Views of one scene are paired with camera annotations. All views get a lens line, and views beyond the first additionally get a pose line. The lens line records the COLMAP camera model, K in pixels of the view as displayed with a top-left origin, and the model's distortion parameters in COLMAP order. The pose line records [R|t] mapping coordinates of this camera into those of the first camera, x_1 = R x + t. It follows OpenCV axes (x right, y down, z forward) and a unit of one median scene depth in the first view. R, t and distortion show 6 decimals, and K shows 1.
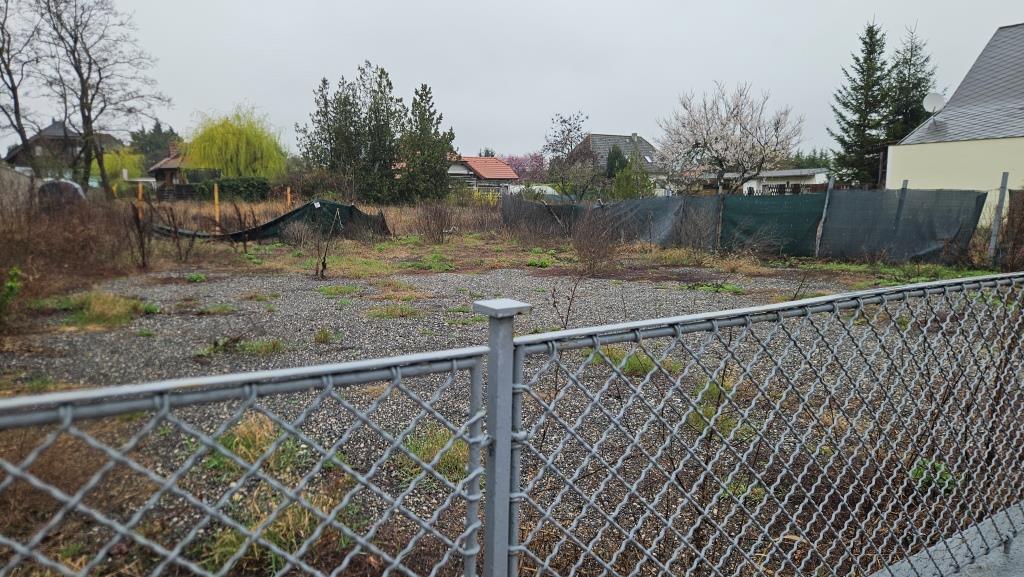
lens RADIAL K [[644.1, 0, 512.0], [0, 644.1, 288.5], [0, 0, 1]] dist [0.064875, -0.061468]
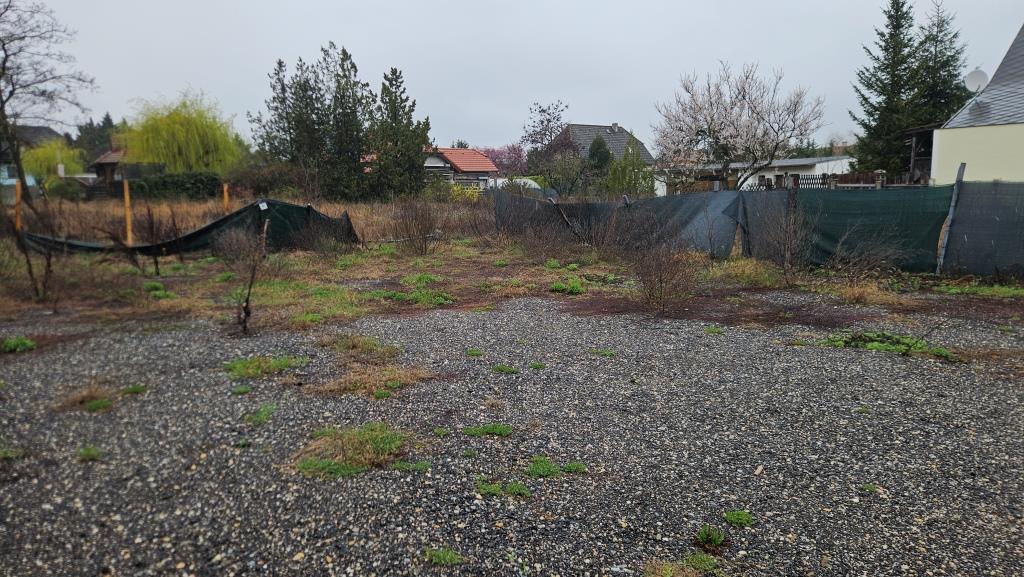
lens RADIAL K [[644.1, 0, 512.0], [0, 644.1, 288.5], [0, 0, 1]] dist [0.064875, -0.061468]
pose [[0.999004, -0.015985, 0.041668, -0.016561], [0.015562, 0.999824, 0.010453, -0.015700], [-0.041827, -0.009794, 0.999077, 0.096565]]
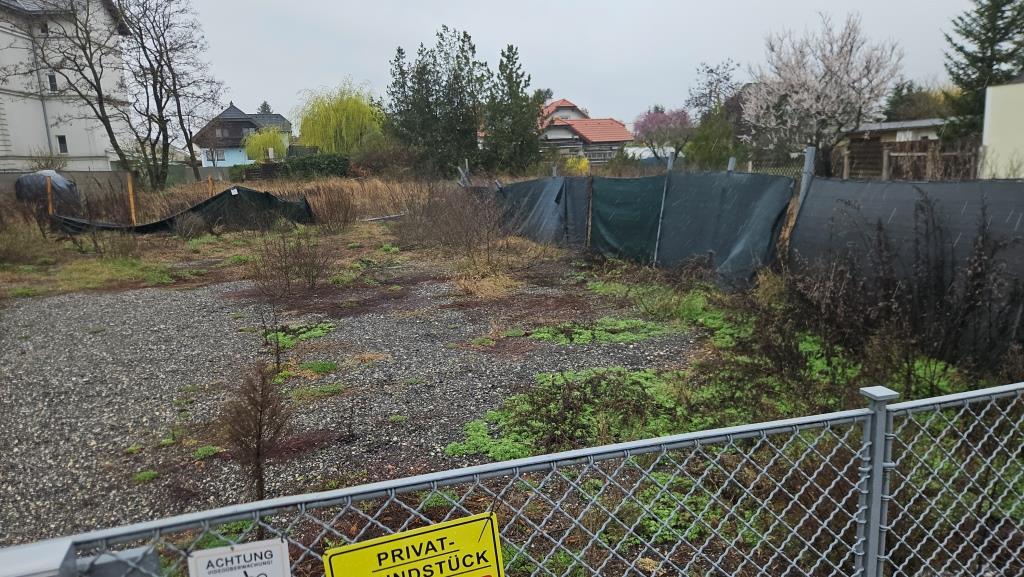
lens RADIAL K [[644.1, 0, 512.0], [0, 644.1, 288.5], [0, 0, 1]] dist [0.064875, -0.061468]
pose [[0.957746, 0.020845, -0.286860, 0.157544], [-0.004741, 0.998379, 0.056719, -0.019776], [0.287577, -0.052962, 0.956292, 0.101461]]
